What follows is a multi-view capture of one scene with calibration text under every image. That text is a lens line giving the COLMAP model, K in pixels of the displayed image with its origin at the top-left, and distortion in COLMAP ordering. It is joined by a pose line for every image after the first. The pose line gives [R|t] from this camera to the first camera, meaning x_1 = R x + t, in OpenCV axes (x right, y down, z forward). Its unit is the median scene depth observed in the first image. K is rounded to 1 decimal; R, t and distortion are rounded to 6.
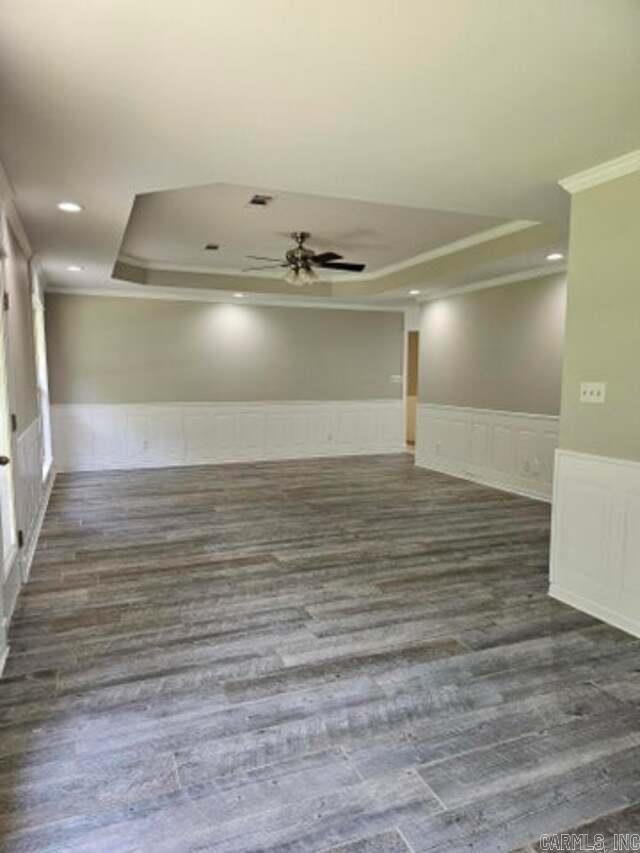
lens RADIAL K [[571.9, 0, 319.3], [0, 571.9, 429.4], [0, 0, 1]] dist [-0.001523, -0.000887]
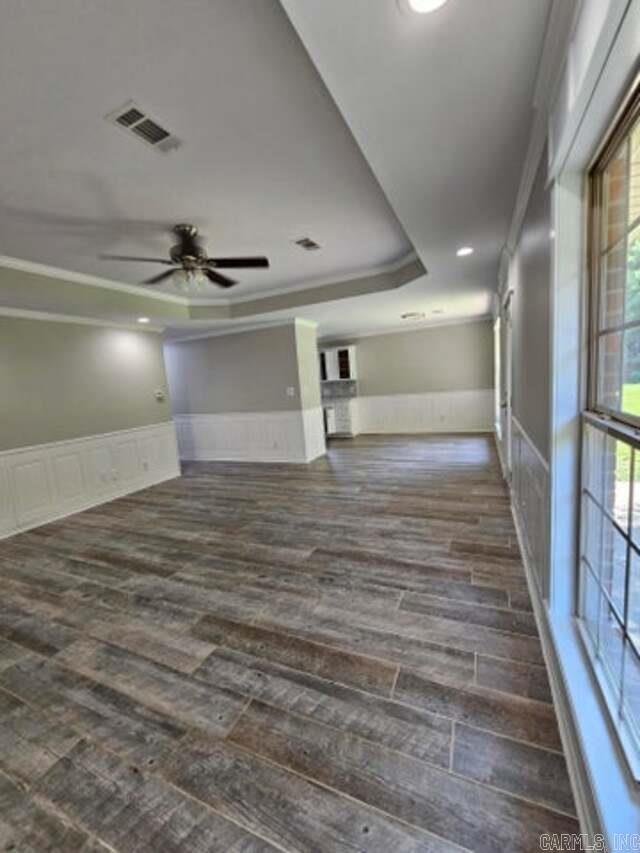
lens RADIAL K [[347.9, 0, 320.0], [0, 347.9, 423.1], [0, 0, 1]] dist [0.000540, 0.000044]
pose [[-0.681451, -0.047329, 0.730331, -0.684880], [0.142468, 0.970238, 0.195809, -0.176676], [-0.717863, 0.237483, -0.654427, 1.579762]]
